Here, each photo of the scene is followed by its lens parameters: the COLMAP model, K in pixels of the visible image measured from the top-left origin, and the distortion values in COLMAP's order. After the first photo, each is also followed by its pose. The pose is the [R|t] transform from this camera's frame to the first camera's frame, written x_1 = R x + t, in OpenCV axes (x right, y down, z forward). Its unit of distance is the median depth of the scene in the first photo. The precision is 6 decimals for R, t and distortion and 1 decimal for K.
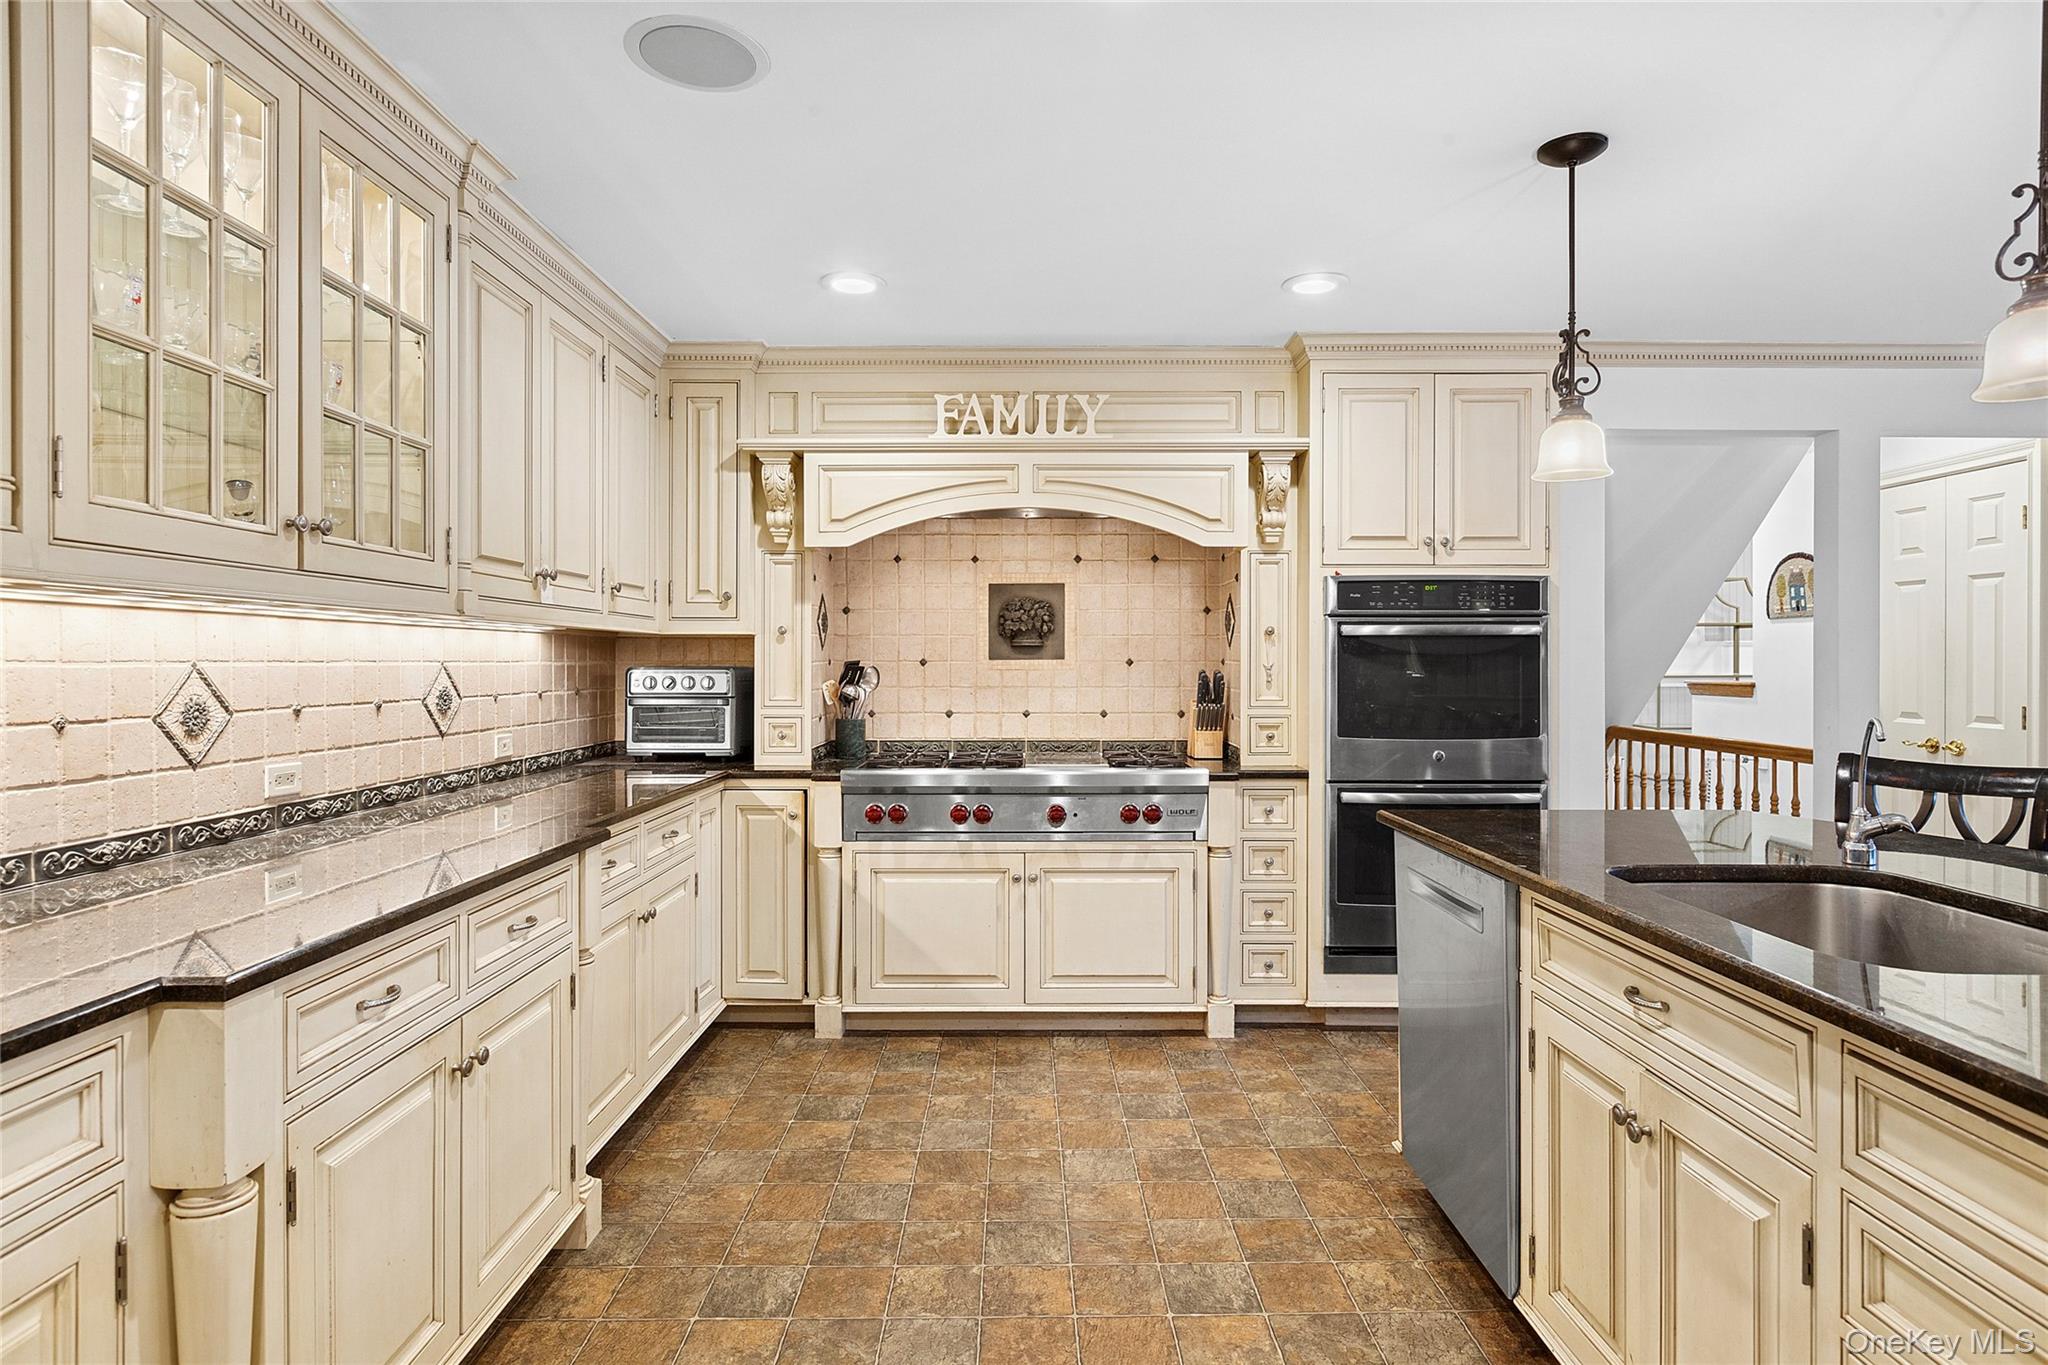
lens RADIAL K [[1115.1, 0, 1022.3], [0, 1115.1, 669.6], [0, 0, 1]] dist [0.006340, -0.003849]
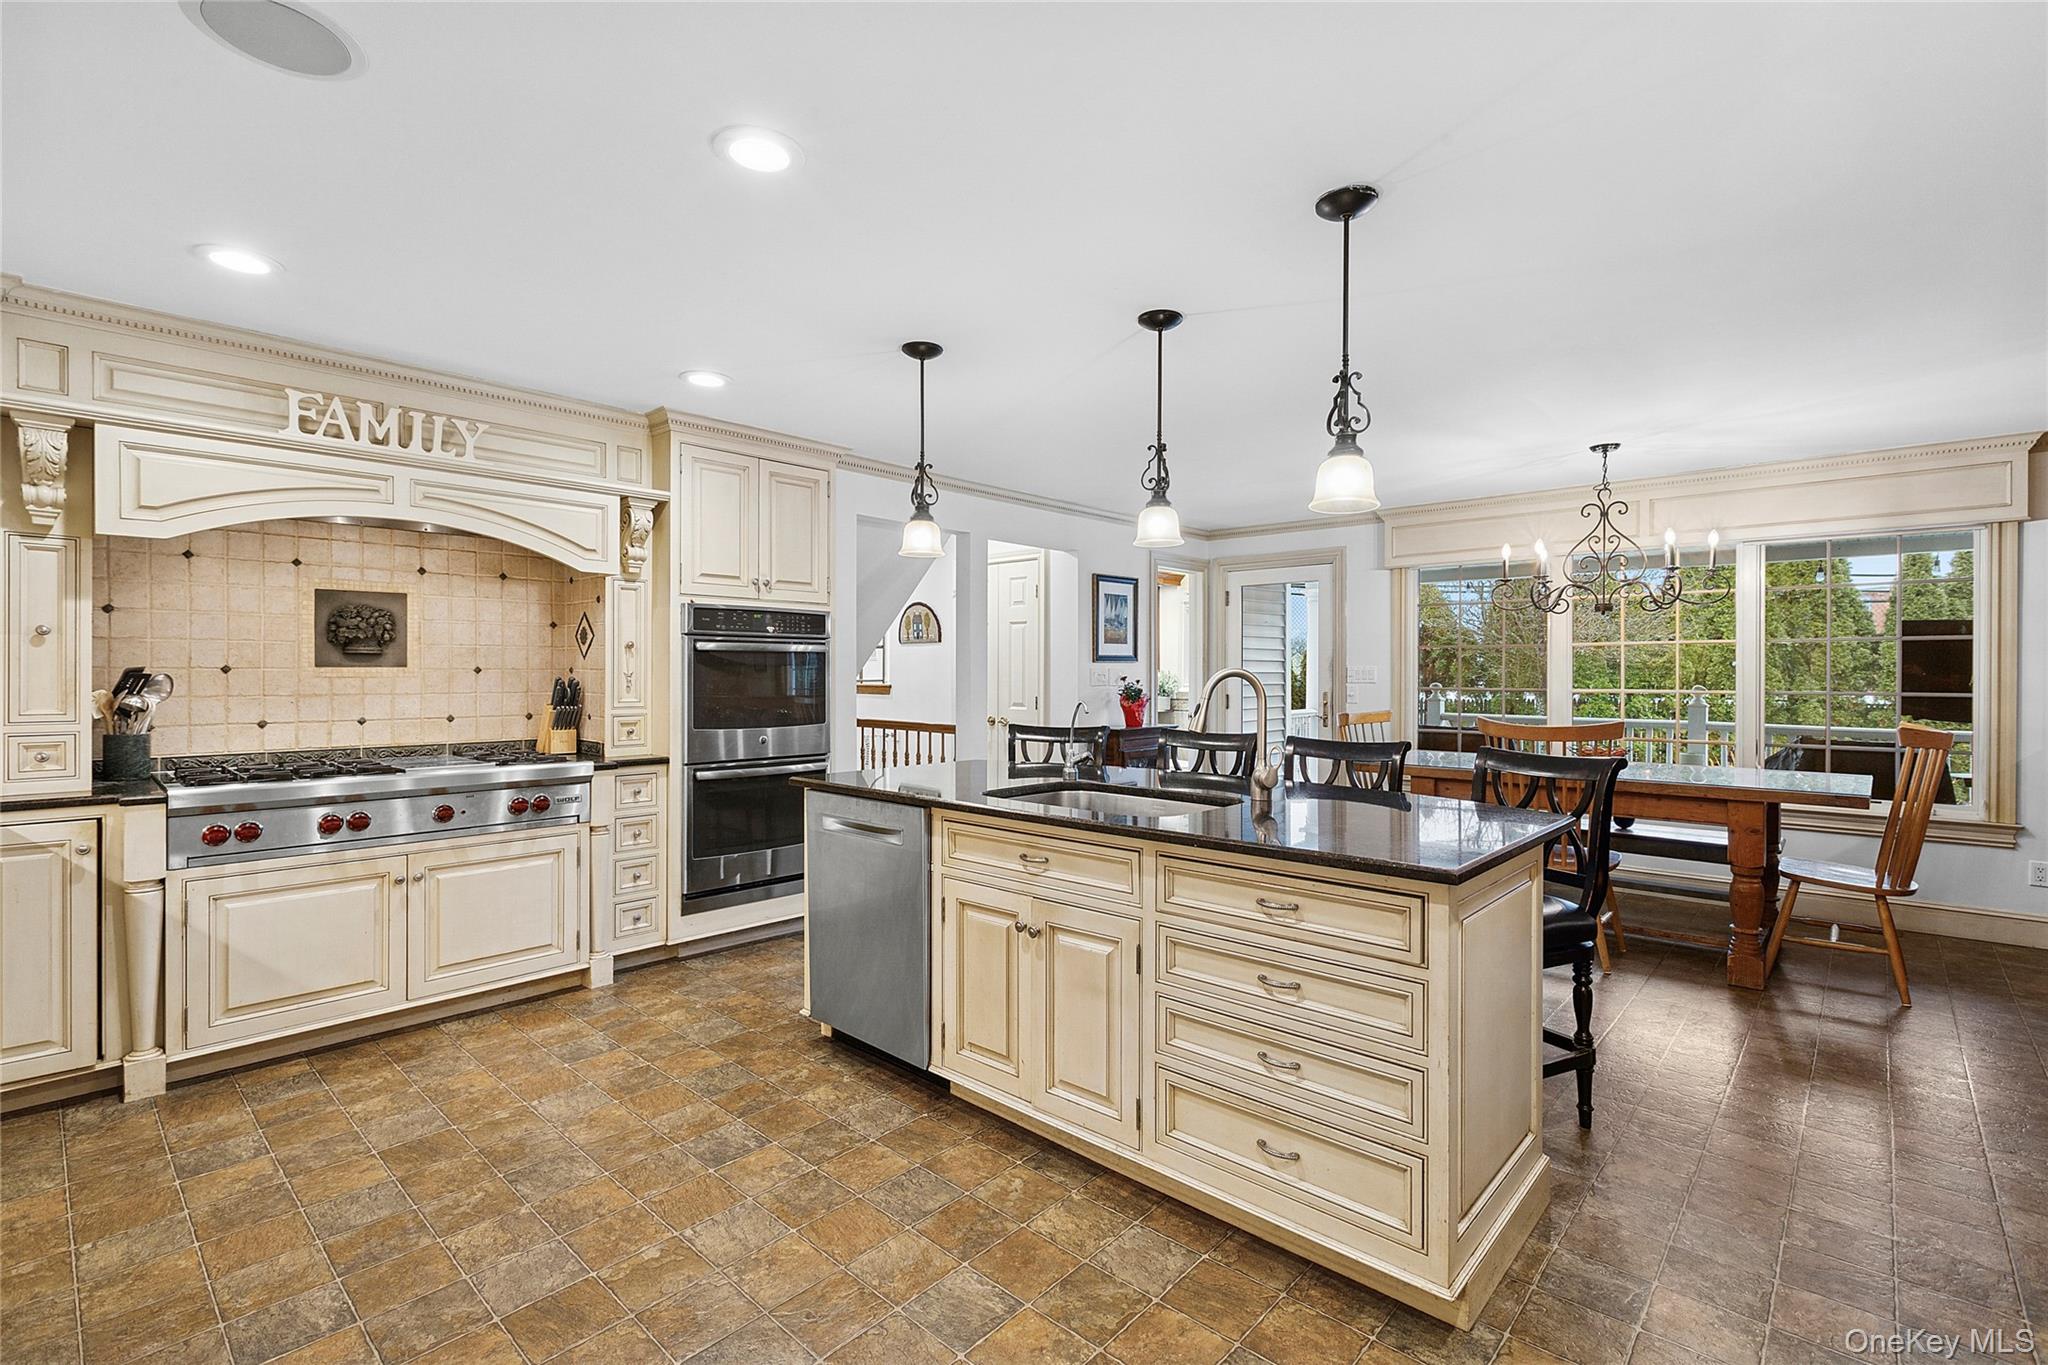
lens RADIAL K [[927.1, 0, 1028.1], [0, 927.1, 678.8], [0, 0, 1]] dist [0.002289, 0.000246]
pose [[0.678525, -0.003135, 0.734571, -0.237882], [0.001243, 0.999994, 0.003120, -0.000447], [-0.734577, -0.001204, 0.678525, -0.005034]]
